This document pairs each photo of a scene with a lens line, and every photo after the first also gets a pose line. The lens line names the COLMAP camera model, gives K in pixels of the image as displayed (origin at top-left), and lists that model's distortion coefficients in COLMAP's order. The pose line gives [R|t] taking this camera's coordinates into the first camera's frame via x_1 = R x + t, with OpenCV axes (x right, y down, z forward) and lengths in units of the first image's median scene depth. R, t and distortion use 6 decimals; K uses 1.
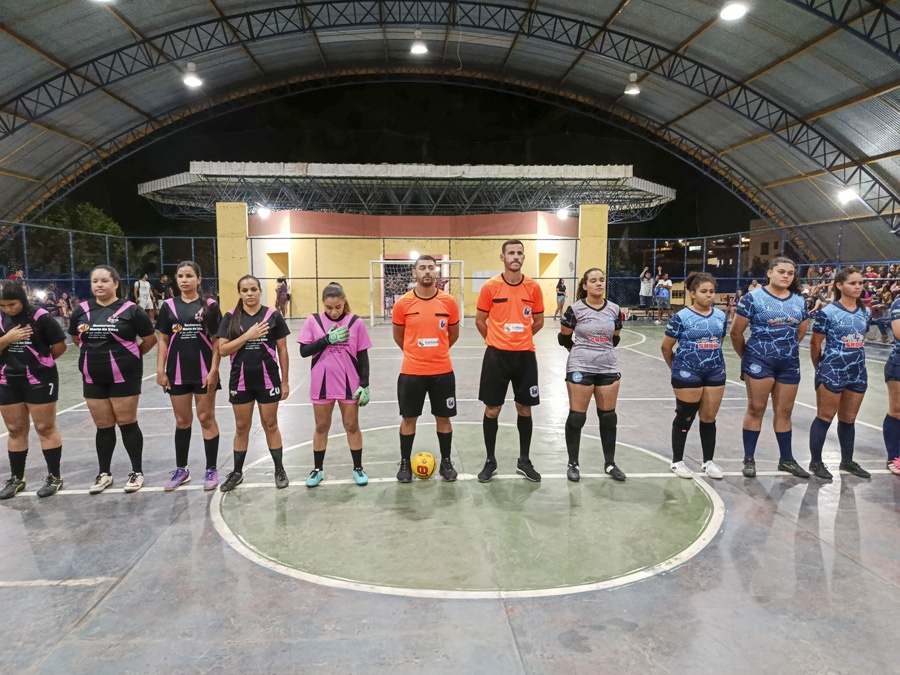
lens RADIAL K [[624.0, 0, 447.7], [0, 624.0, 343.9], [0, 0, 1]] dist [0.040778, -0.042792]
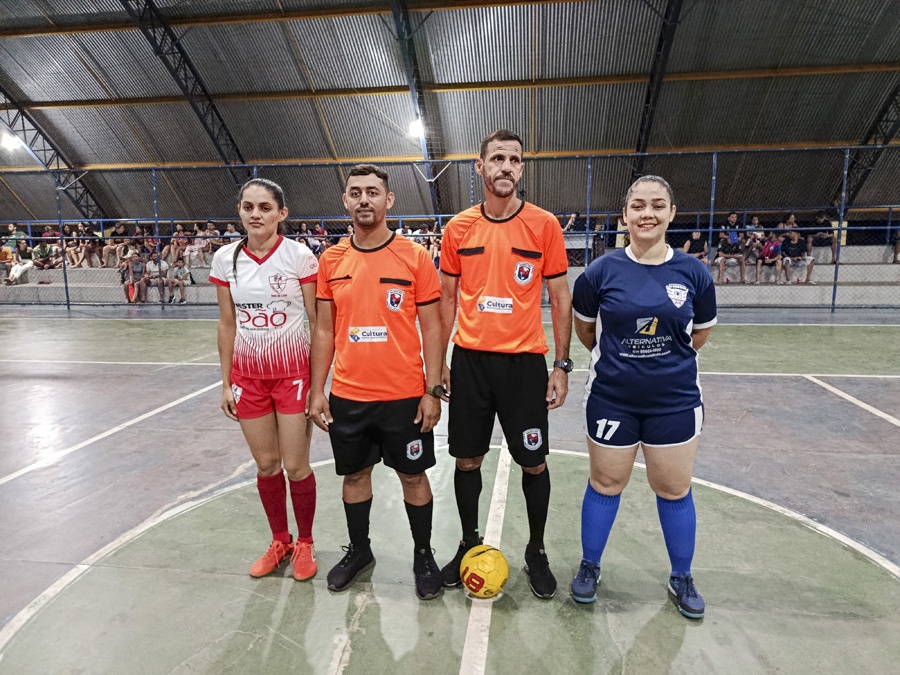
lens RADIAL K [[624.0, 0, 449.2], [0, 624.0, 315.4], [0, 0, 1]] dist [0.040778, -0.042792]
pose [[0.208756, -0.125686, 0.969858, -0.110779], [0.116448, 0.987846, 0.102953, -0.019912], [-0.971010, 0.091446, 0.220855, 0.247135]]
